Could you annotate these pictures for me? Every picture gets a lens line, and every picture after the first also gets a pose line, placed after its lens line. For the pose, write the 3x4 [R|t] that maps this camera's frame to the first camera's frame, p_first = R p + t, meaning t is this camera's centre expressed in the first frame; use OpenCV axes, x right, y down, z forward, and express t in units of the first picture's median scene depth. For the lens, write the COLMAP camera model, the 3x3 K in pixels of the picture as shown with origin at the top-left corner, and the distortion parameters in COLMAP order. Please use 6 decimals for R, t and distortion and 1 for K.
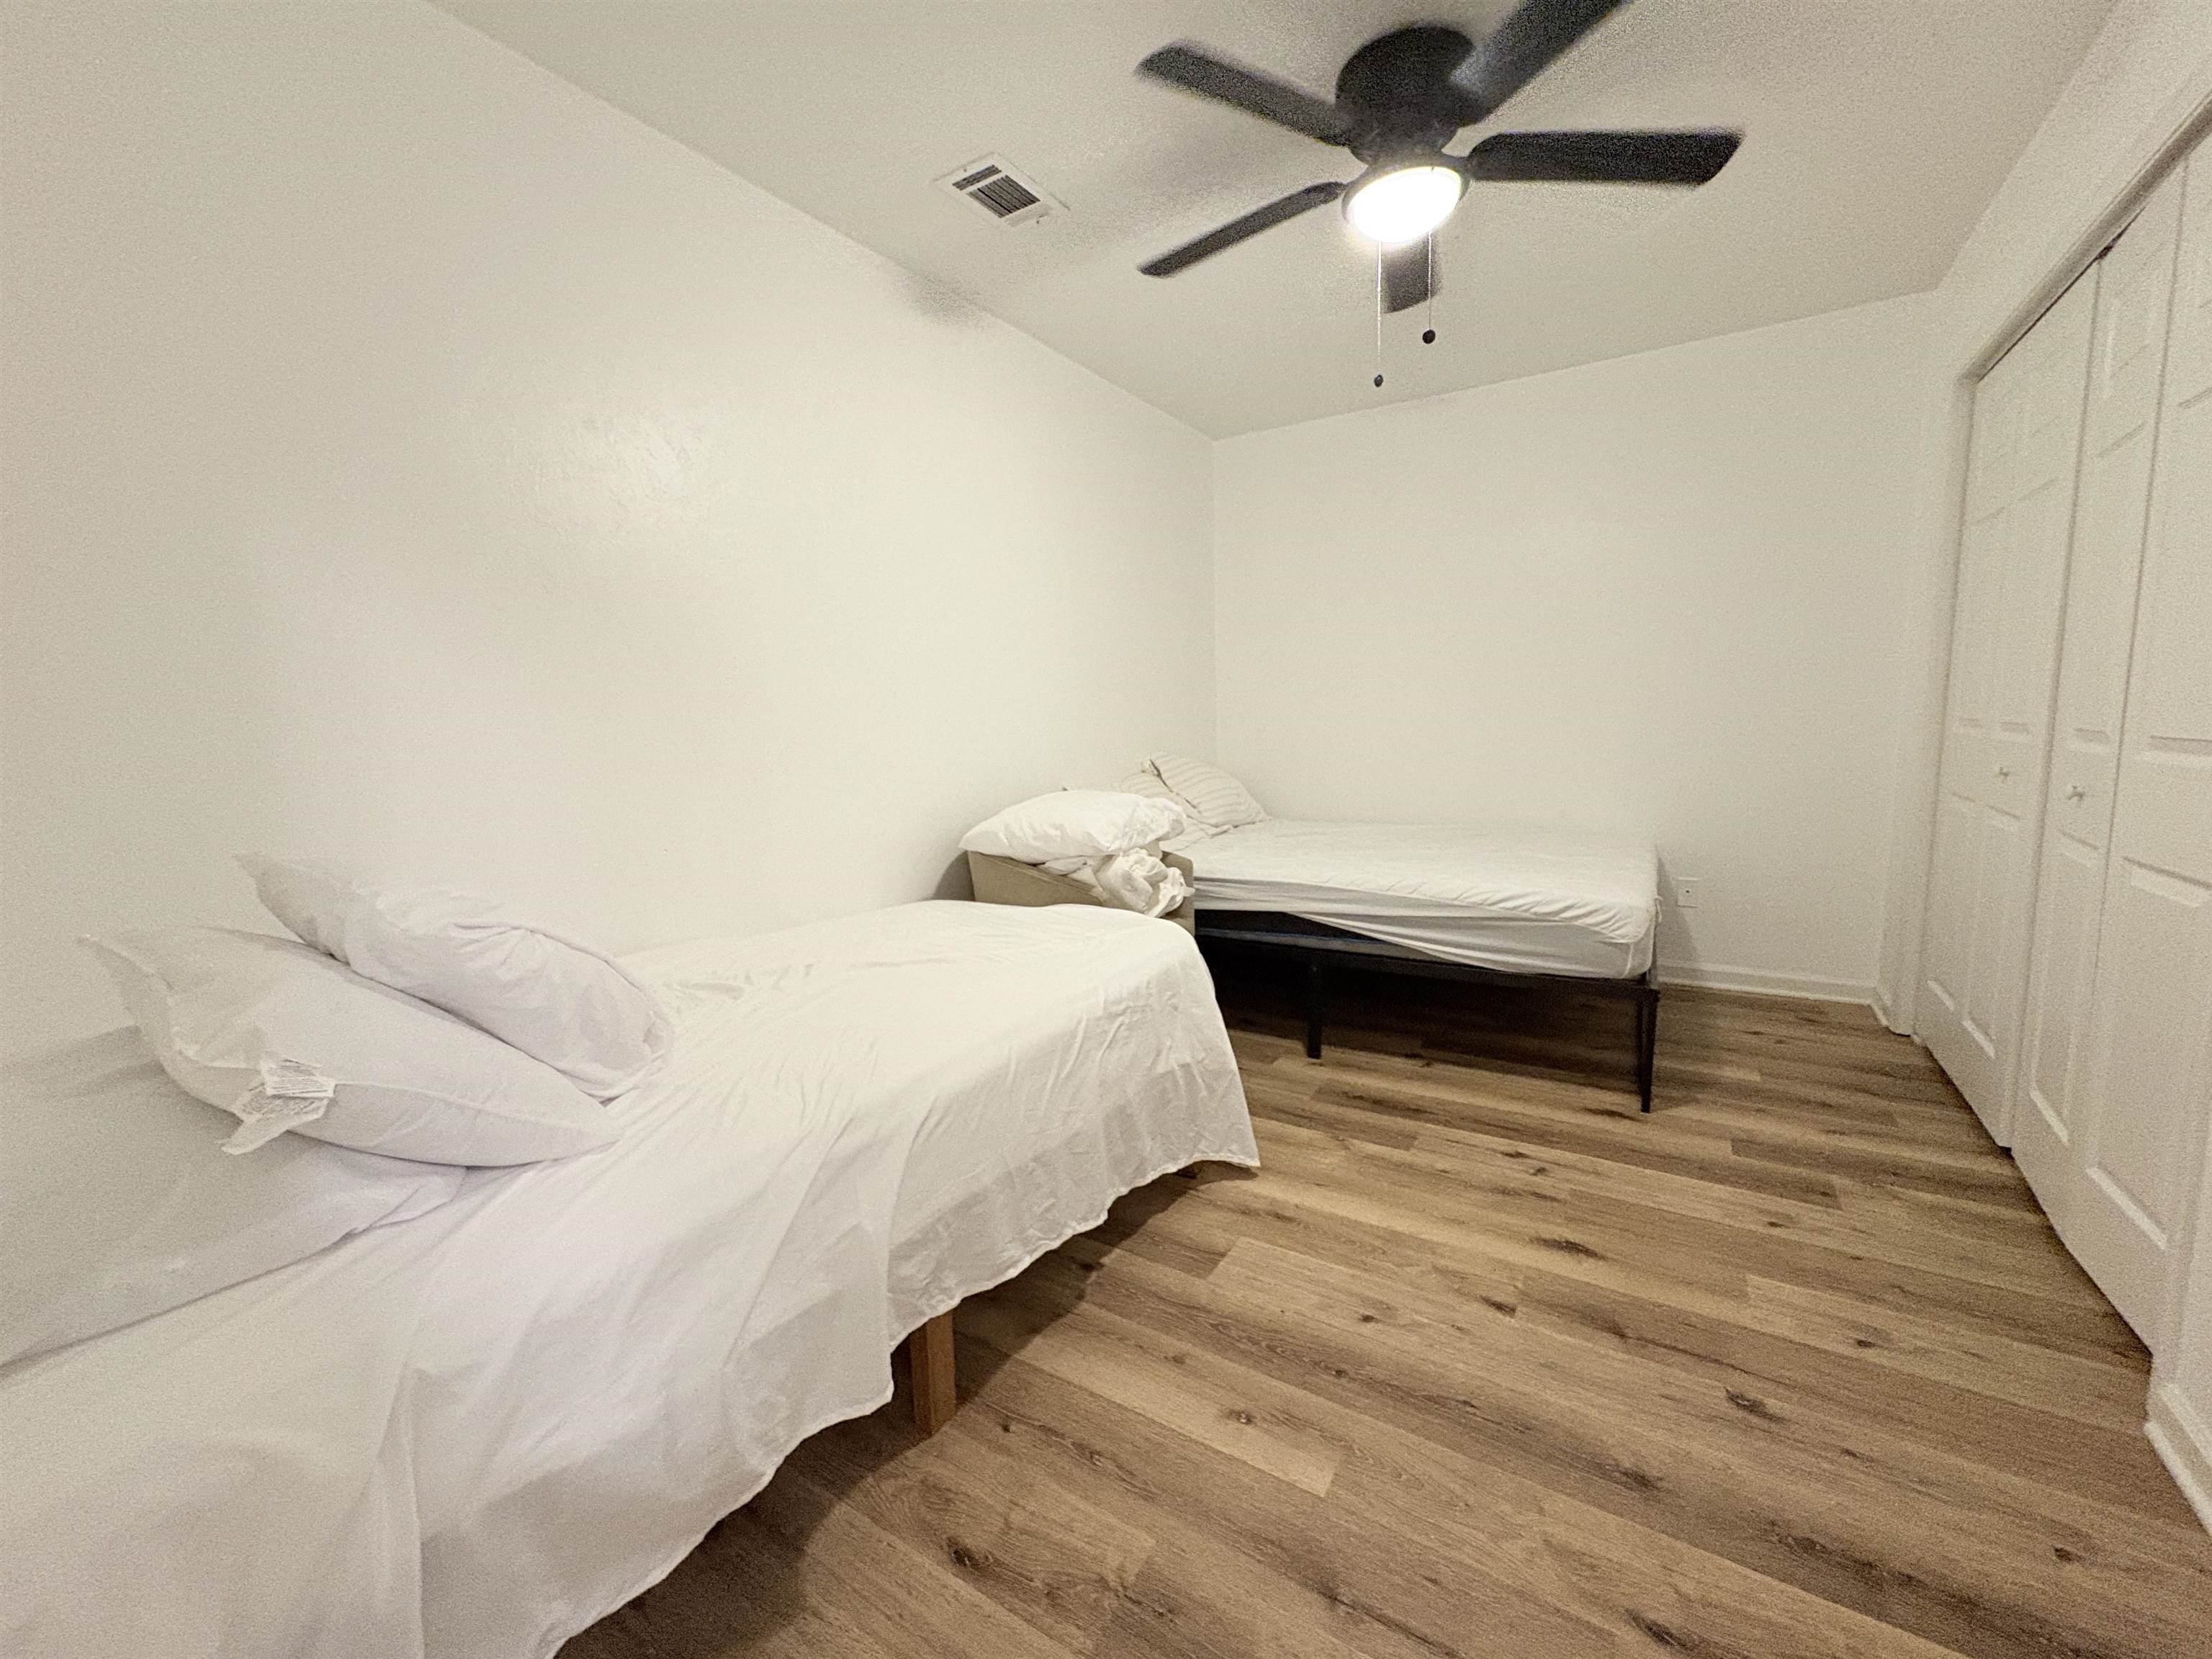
lens RADIAL K [[876.6, 0, 1106.3], [0, 876.6, 825.5], [0, 0, 1]] dist [0.000083, -0.000176]
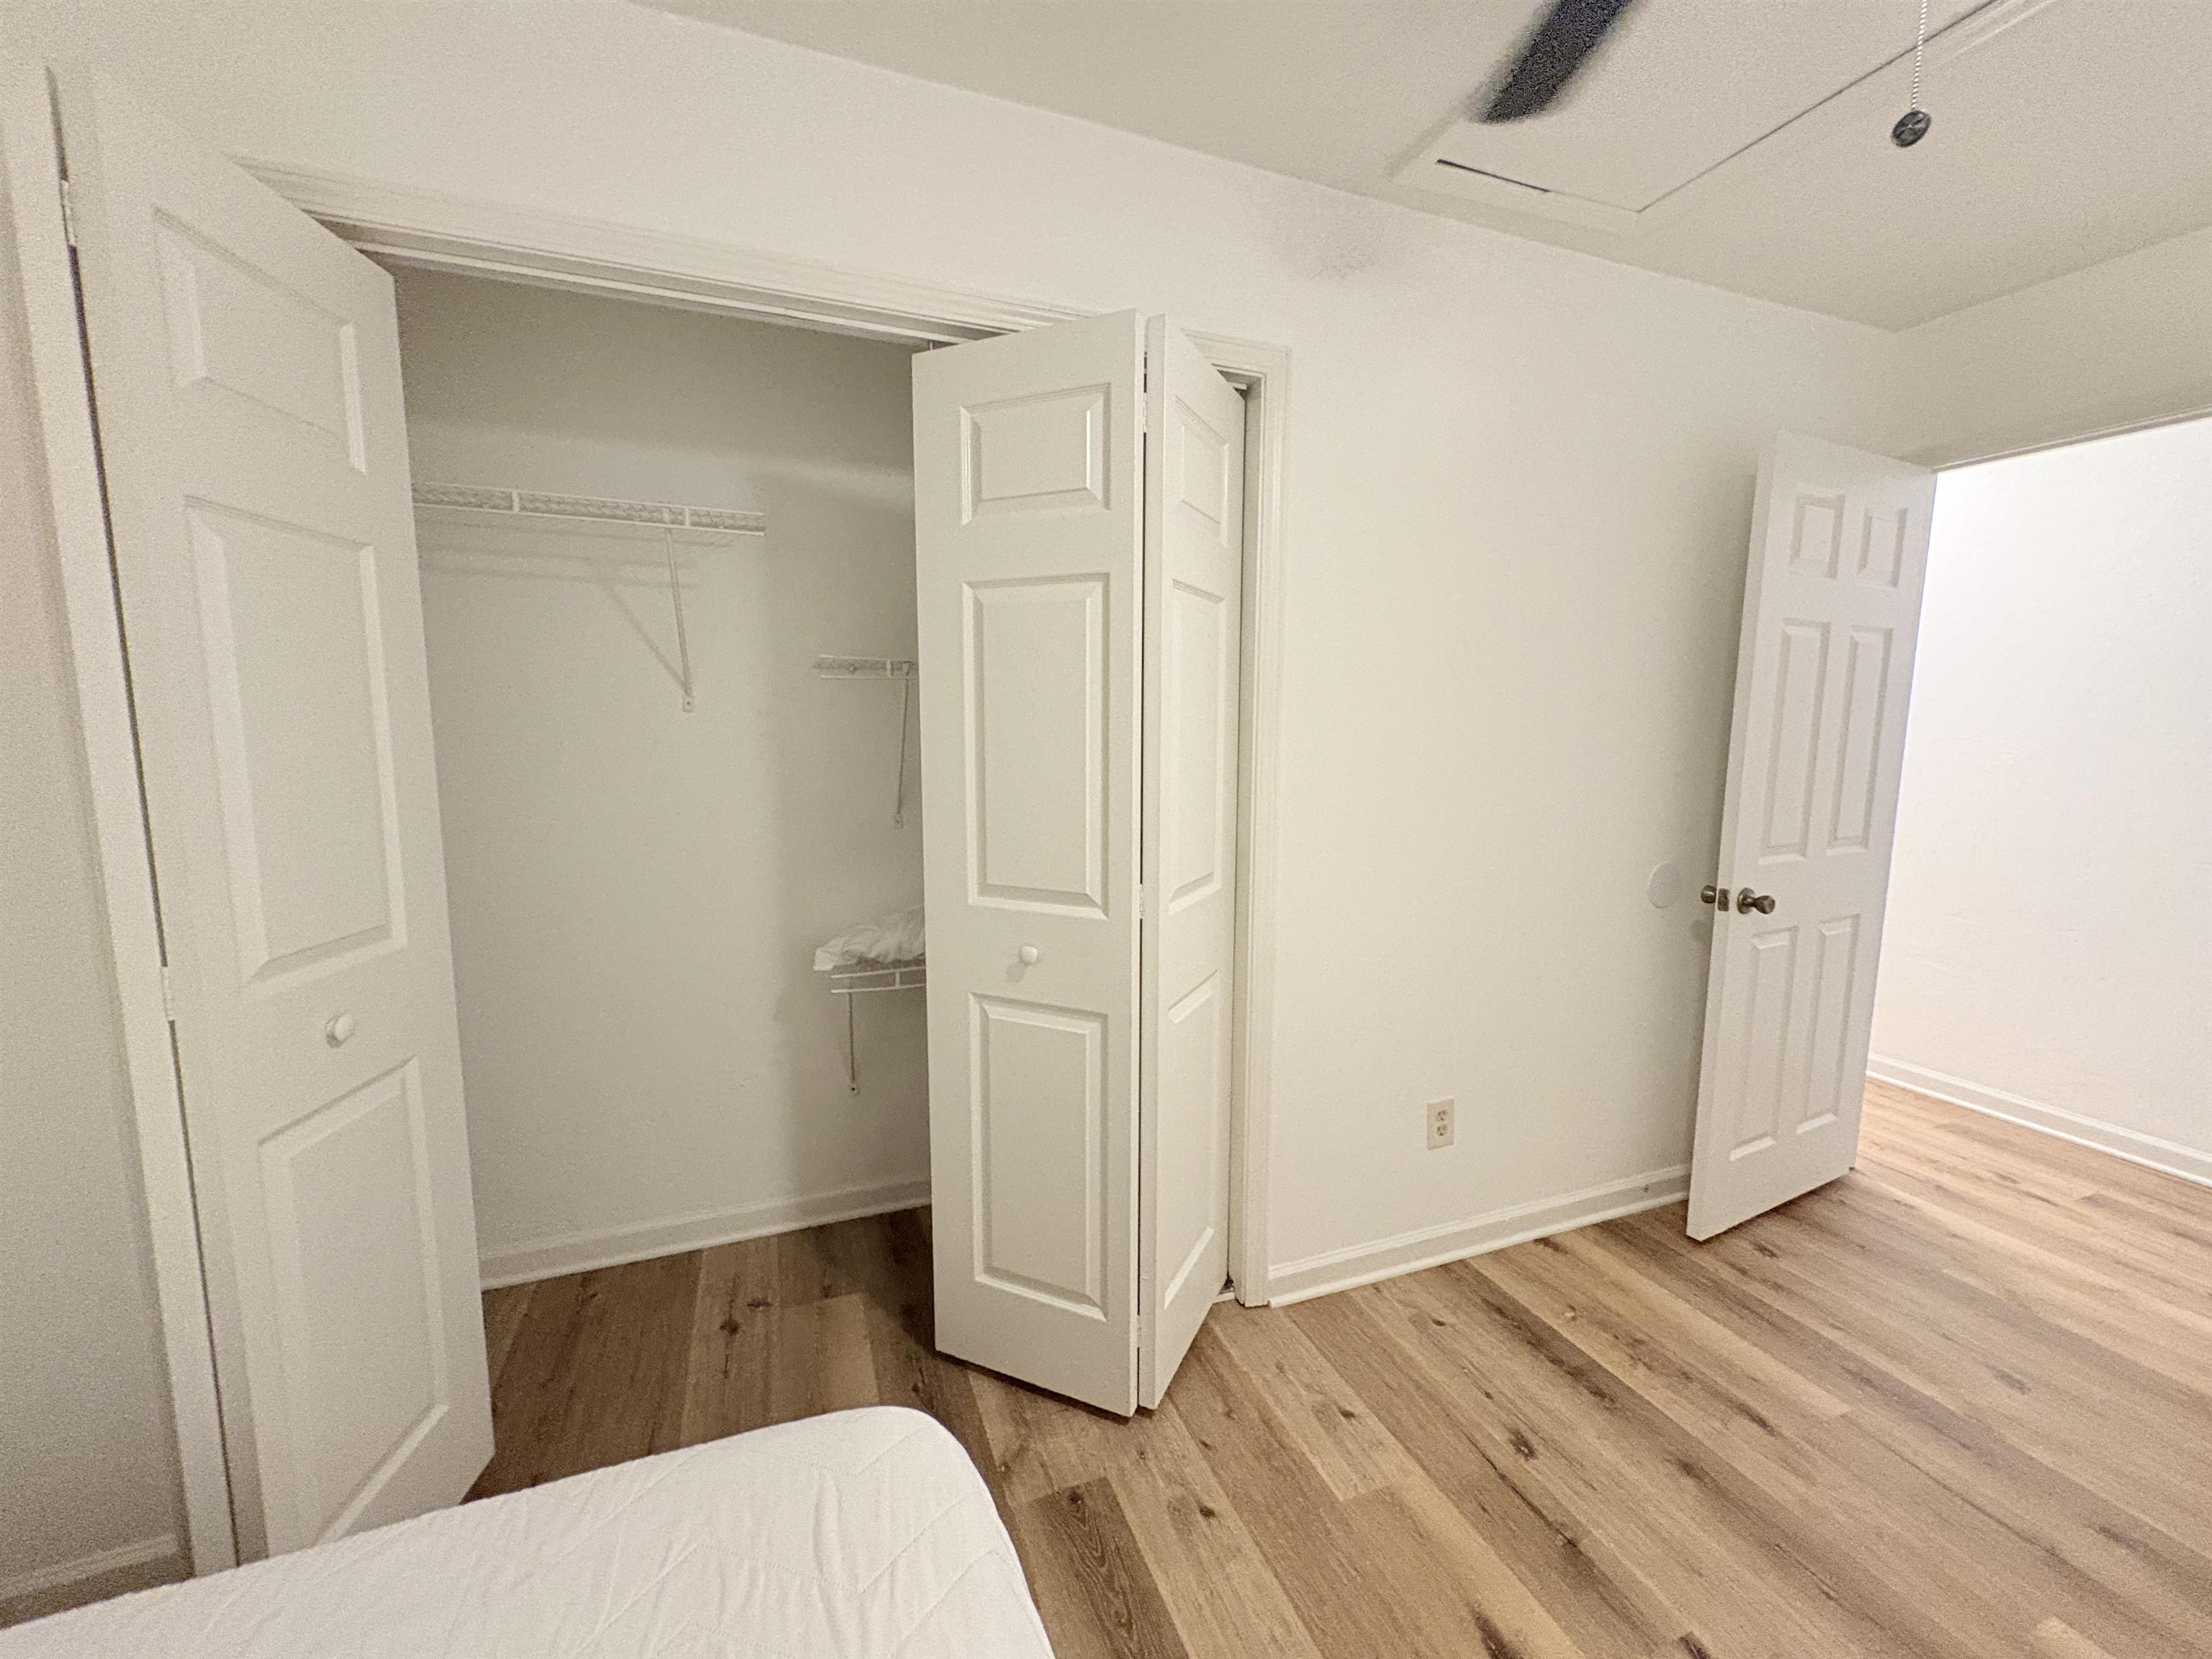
lens RADIAL K [[876.6, 0, 1099.3], [0, 876.6, 830.1], [0, 0, 1]] dist [0.000083, -0.000176]
pose [[-0.794168, -0.051254, 0.605533, 0.457481], [0.102572, 0.970835, 0.216699, -0.400239], [-0.598979, 0.234206, -0.765749, 1.813732]]
